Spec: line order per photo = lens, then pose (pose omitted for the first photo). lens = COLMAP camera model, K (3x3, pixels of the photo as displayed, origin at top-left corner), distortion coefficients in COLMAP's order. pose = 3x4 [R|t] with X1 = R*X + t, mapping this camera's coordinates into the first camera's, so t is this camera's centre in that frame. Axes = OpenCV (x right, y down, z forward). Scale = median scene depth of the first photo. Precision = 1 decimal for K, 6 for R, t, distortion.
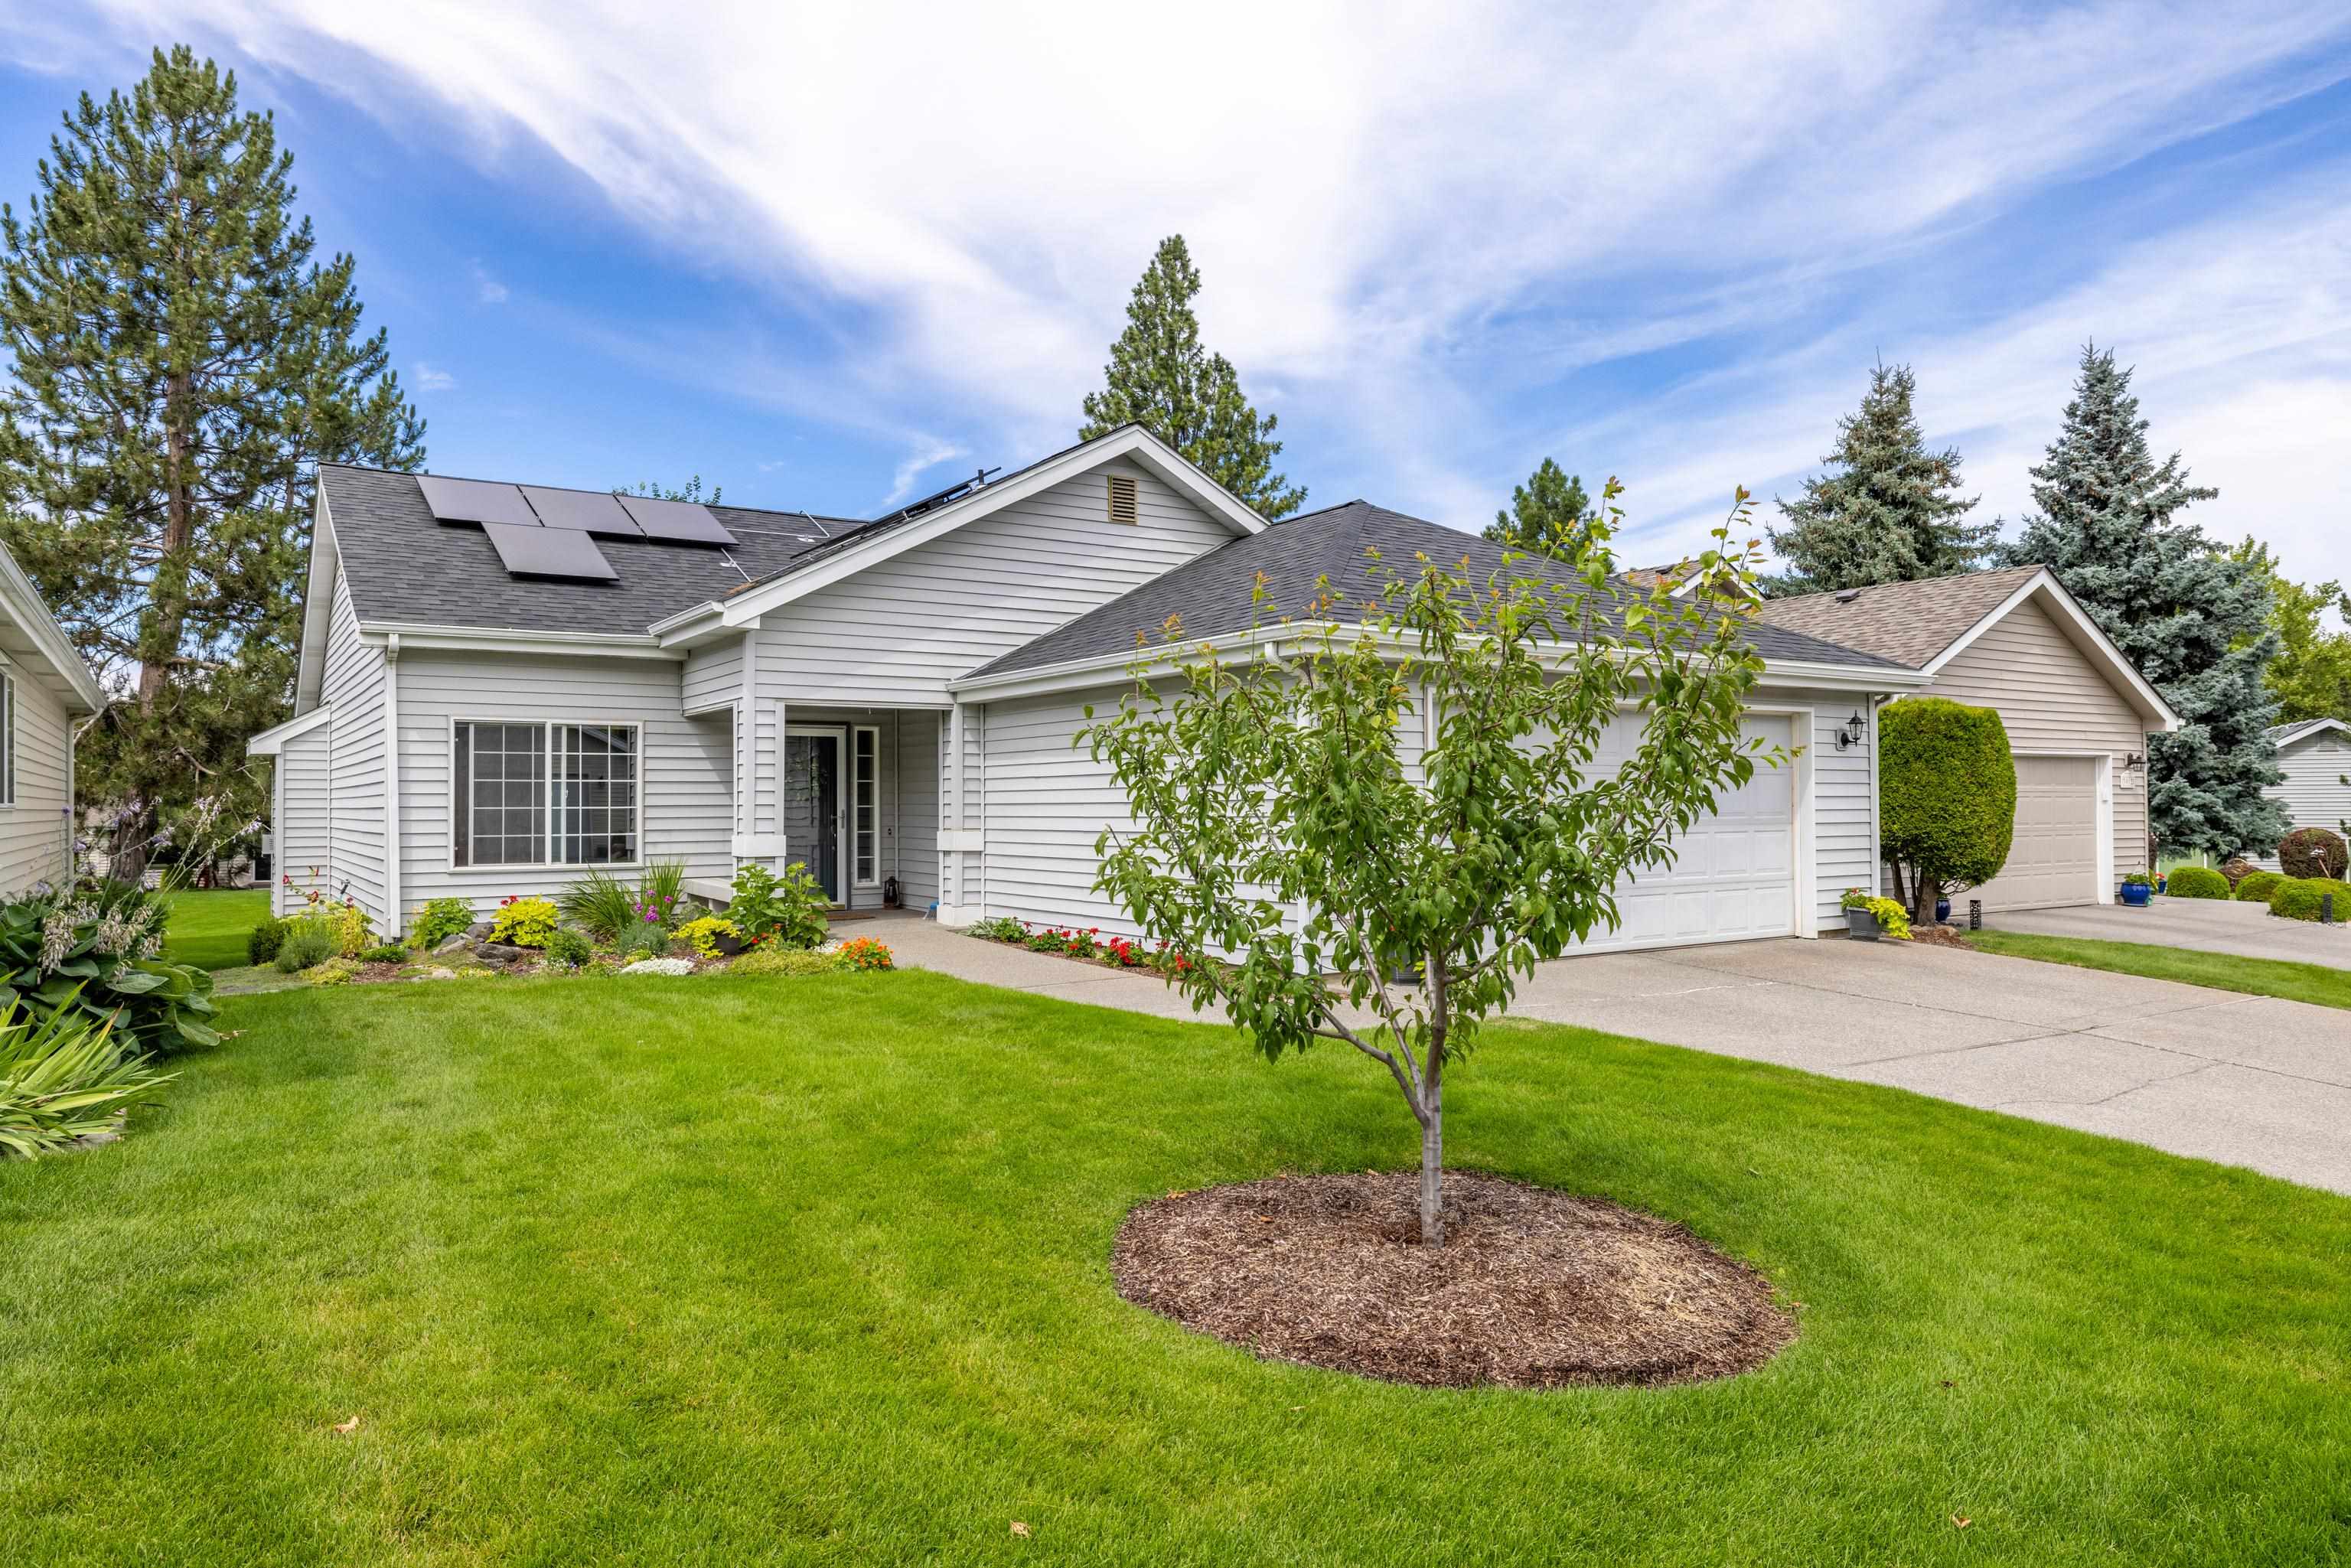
lens RADIAL K [[1478.7, 0, 1191.0], [0, 1478.7, 789.0], [0, 0, 1]] dist [-0.017699, 0.012193]
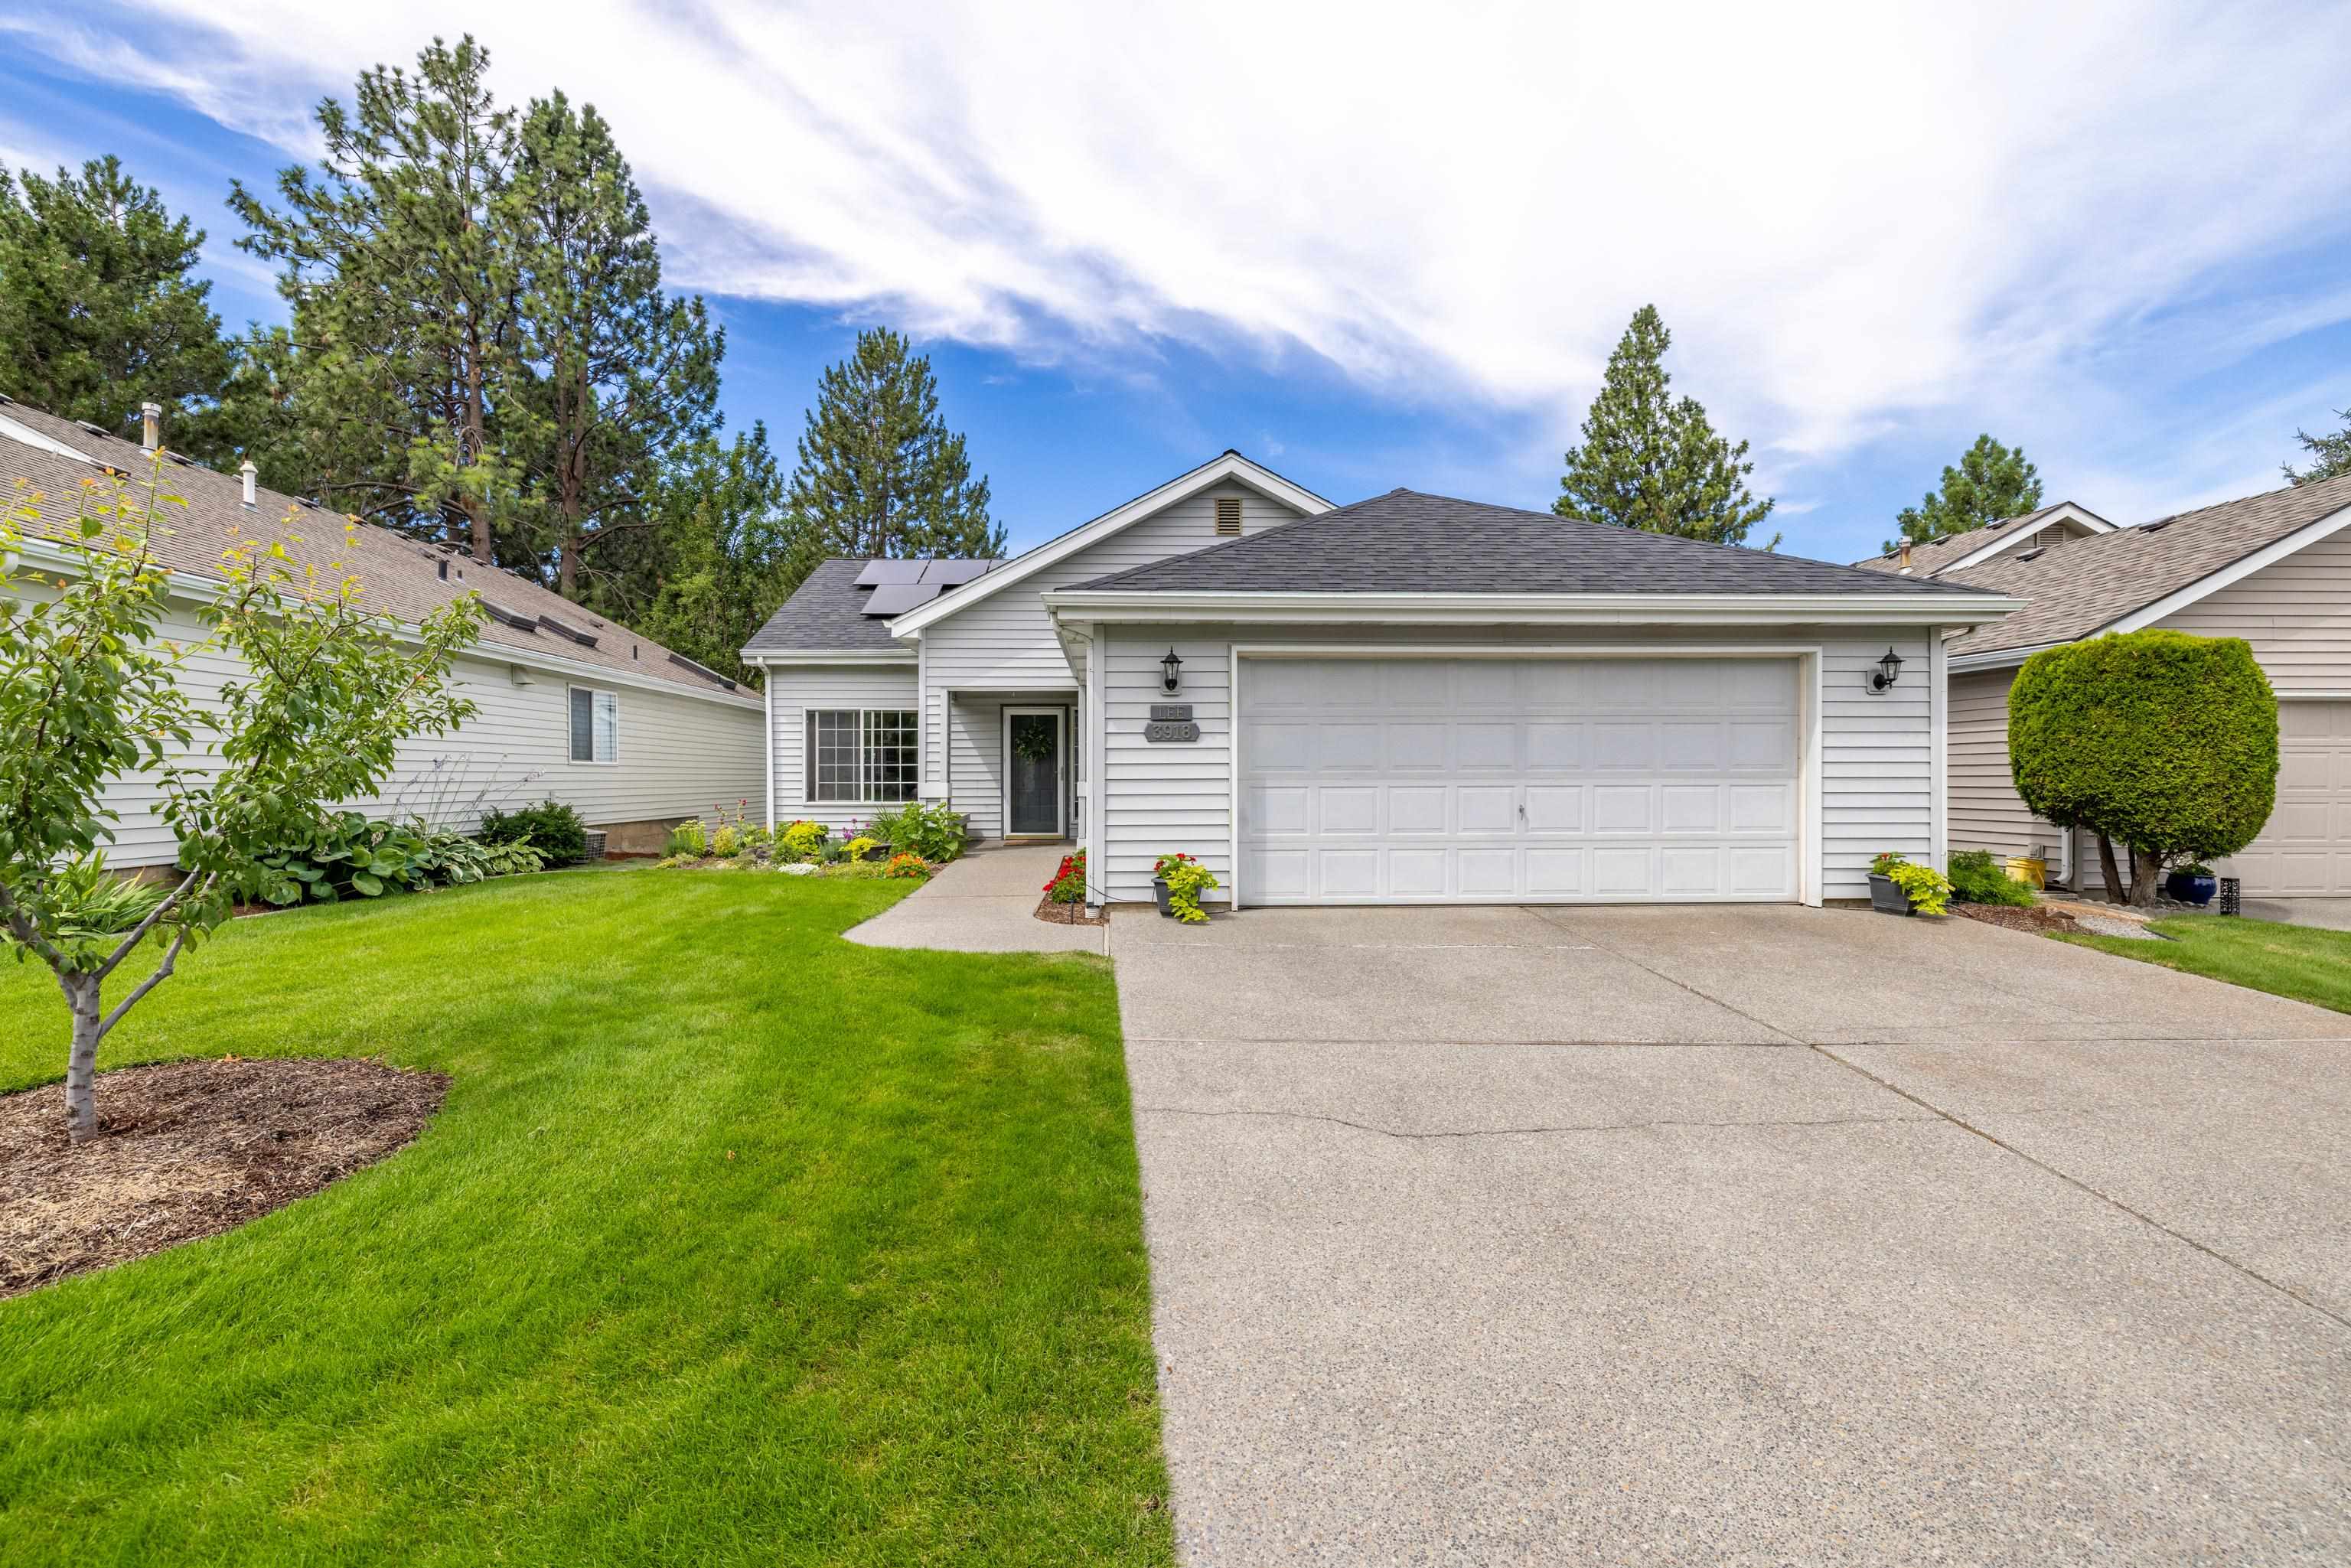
lens RADIAL K [[1028.1, 0, 1158.7], [0, 1028.1, 781.2], [0, 0, 1]] dist [0.002937, 0.000348]
pose [[0.847180, 0.005684, -0.531275, 0.358657], [0.002200, 0.999897, 0.014205, 0.013681], [0.531301, -0.013203, 0.847080, 0.225677]]
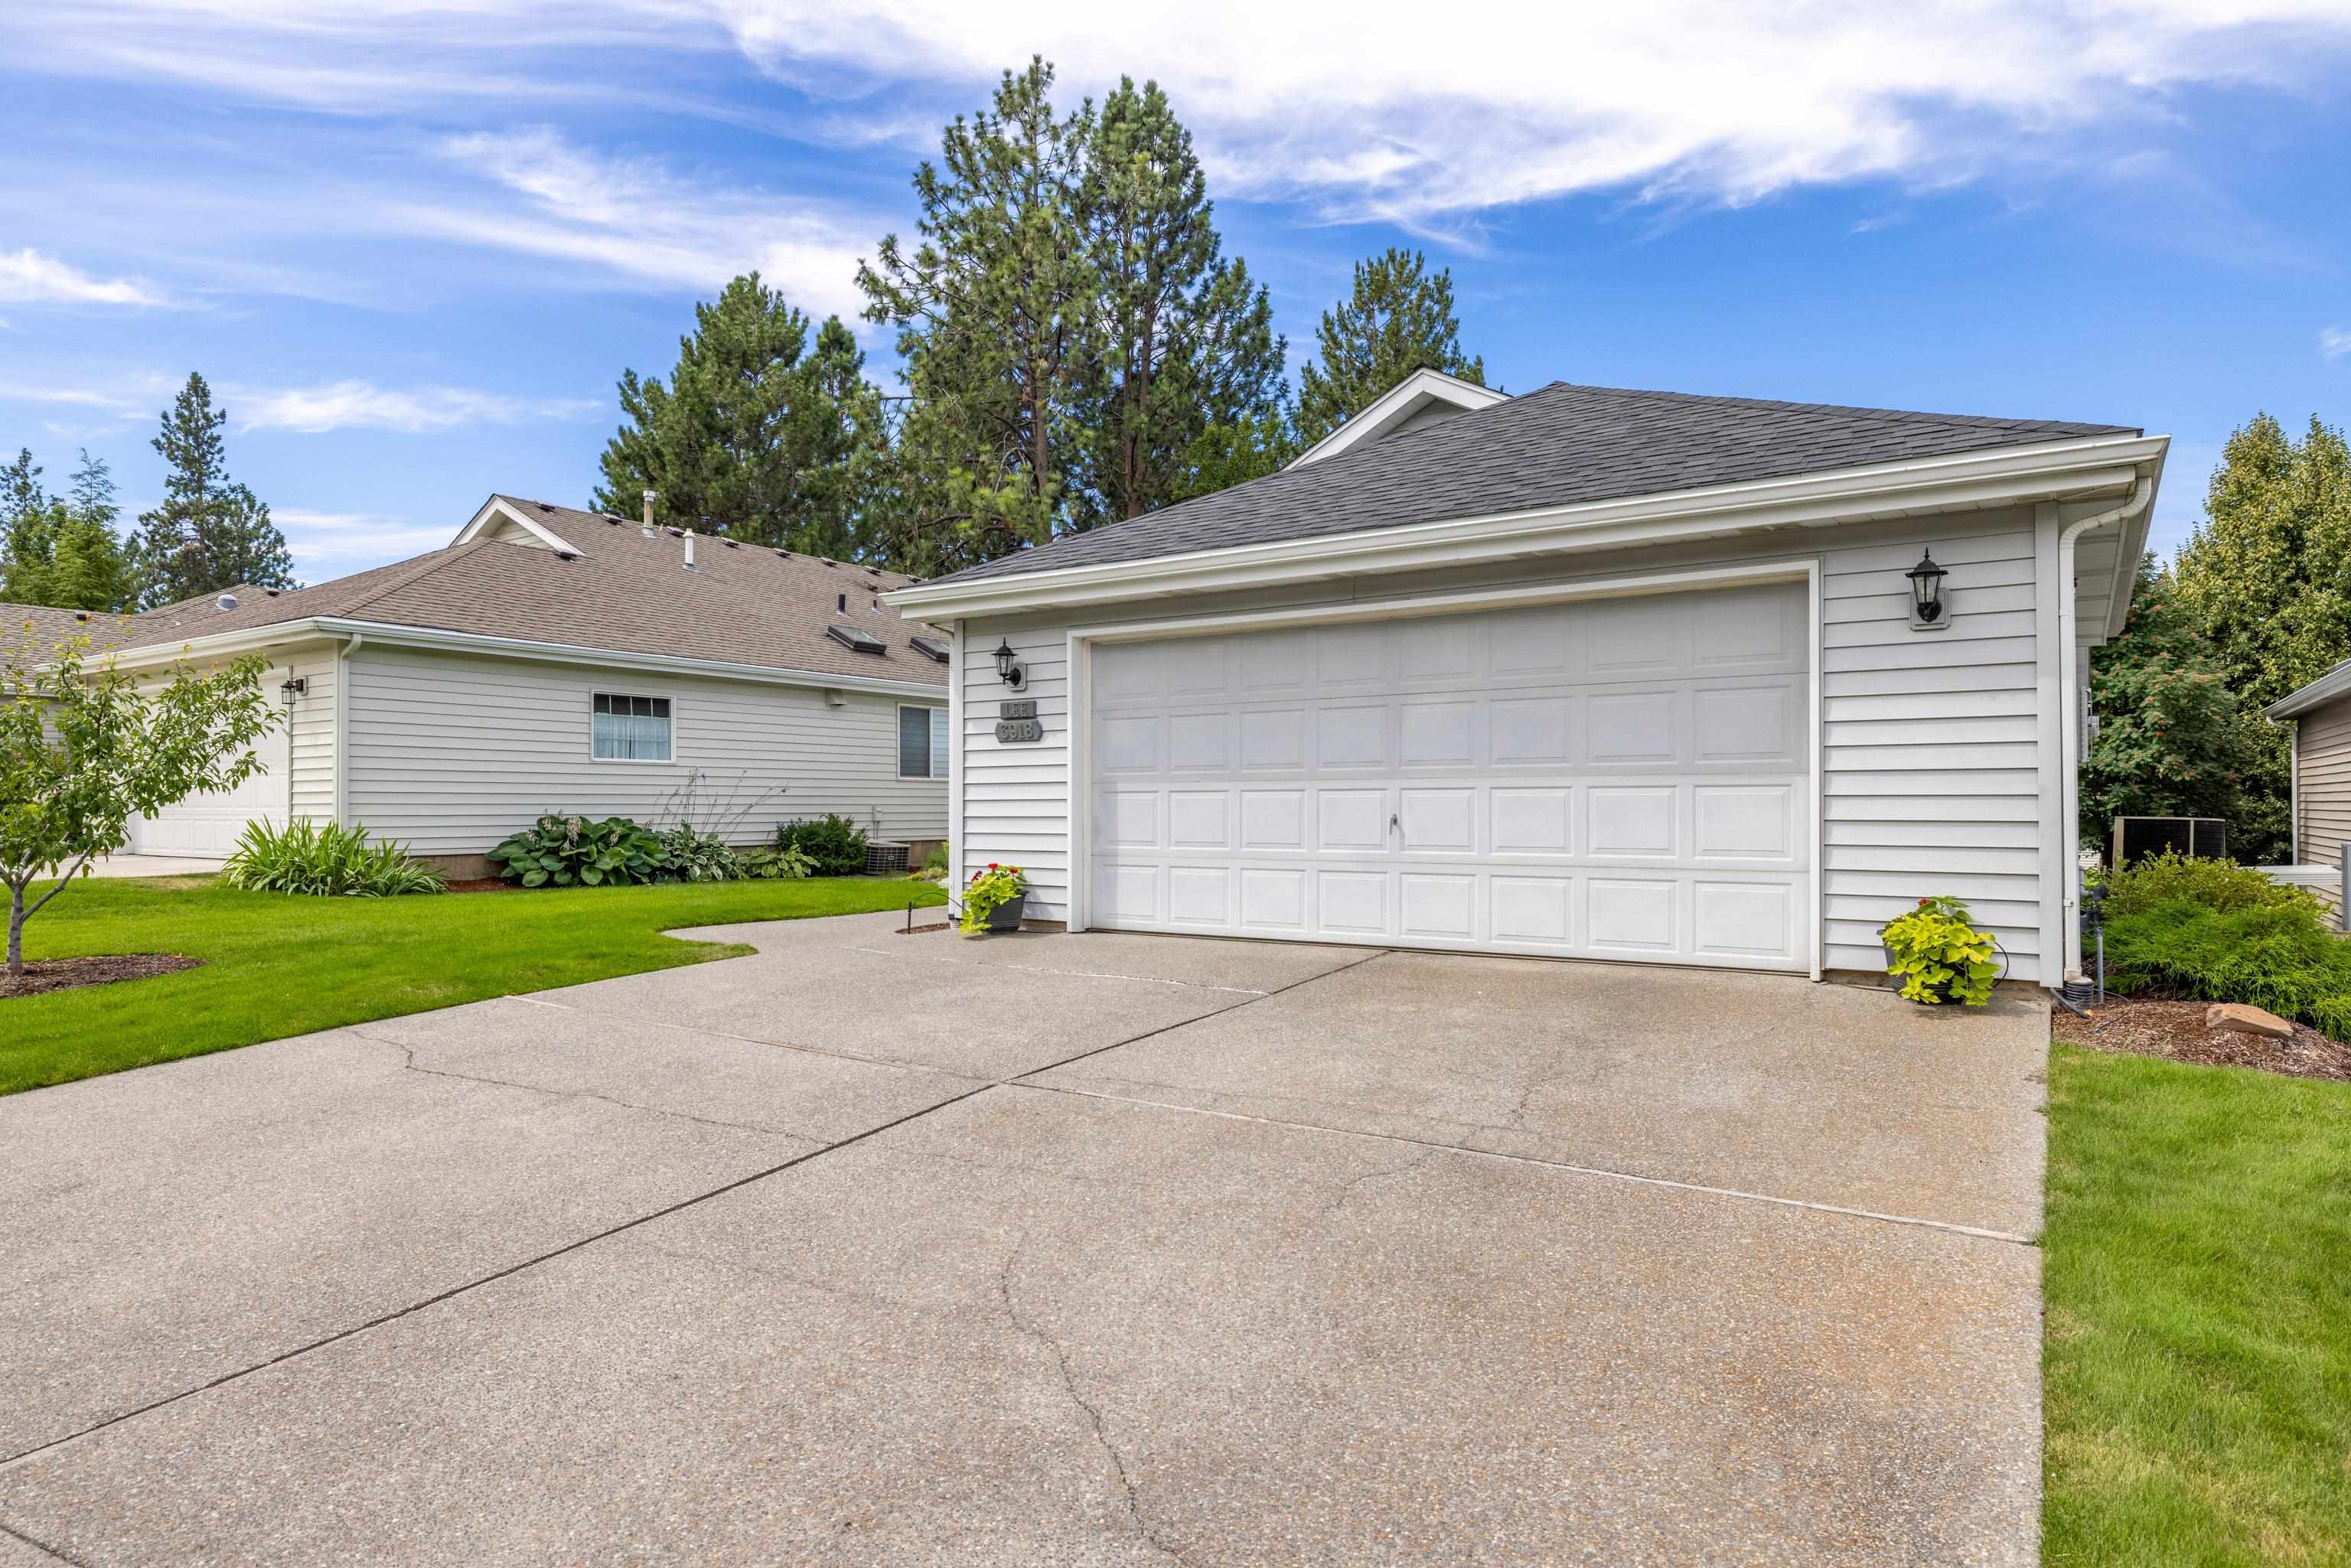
lens RADIAL K [[1362.4, 0, 1179.2], [0, 1362.4, 783.6], [0, 0, 1]] dist [0.003853, -0.001335]
pose [[0.366376, -0.010152, -0.930411, 0.699509], [0.007564, 0.999940, -0.007932, 0.025953], [0.930436, -0.004131, 0.366431, 0.511288]]
